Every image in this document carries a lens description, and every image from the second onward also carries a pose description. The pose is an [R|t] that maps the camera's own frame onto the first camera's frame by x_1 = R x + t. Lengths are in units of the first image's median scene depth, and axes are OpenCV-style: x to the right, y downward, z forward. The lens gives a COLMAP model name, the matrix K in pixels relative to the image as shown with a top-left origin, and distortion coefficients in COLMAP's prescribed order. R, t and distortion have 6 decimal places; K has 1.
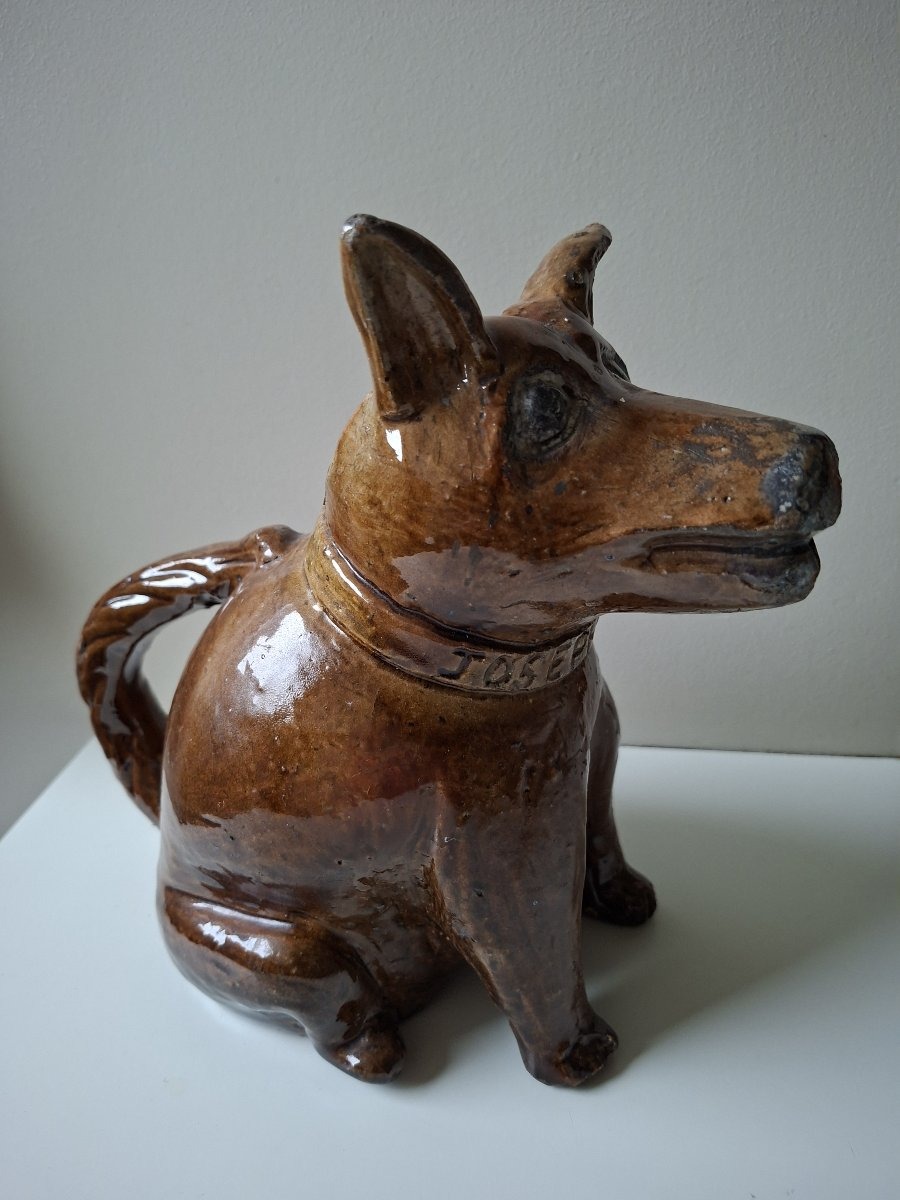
lens RADIAL K [[800.2, 0, 447.2], [0, 800.2, 590.6], [0, 0, 1]] dist [0.070875, -0.009903]
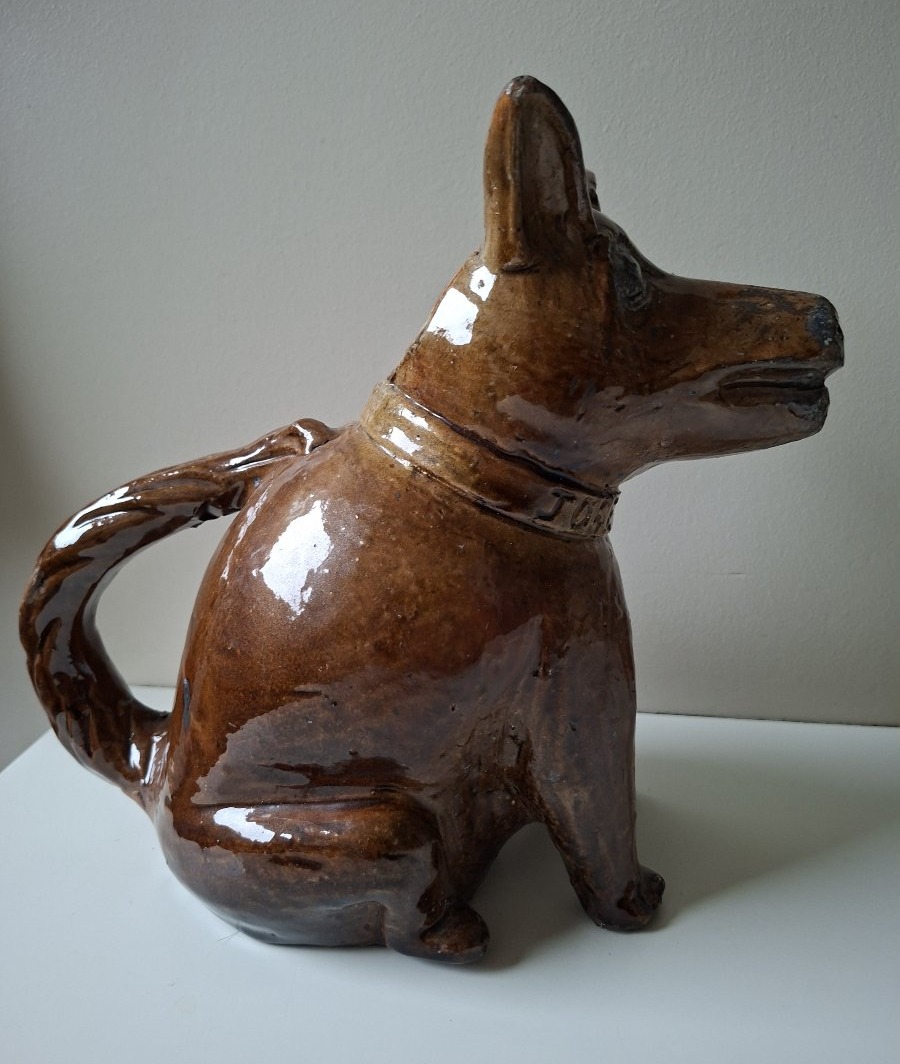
lens RADIAL K [[784.3, 0, 451.6], [0, 784.3, 536.0], [0, 0, 1]] dist [0.084277, -0.000249]
pose [[0.944728, -0.039485, 0.325468, -0.471674], [0.083178, 0.989107, -0.121442, 0.252960], [-0.317127, 0.141801, 0.937722, 0.036757]]
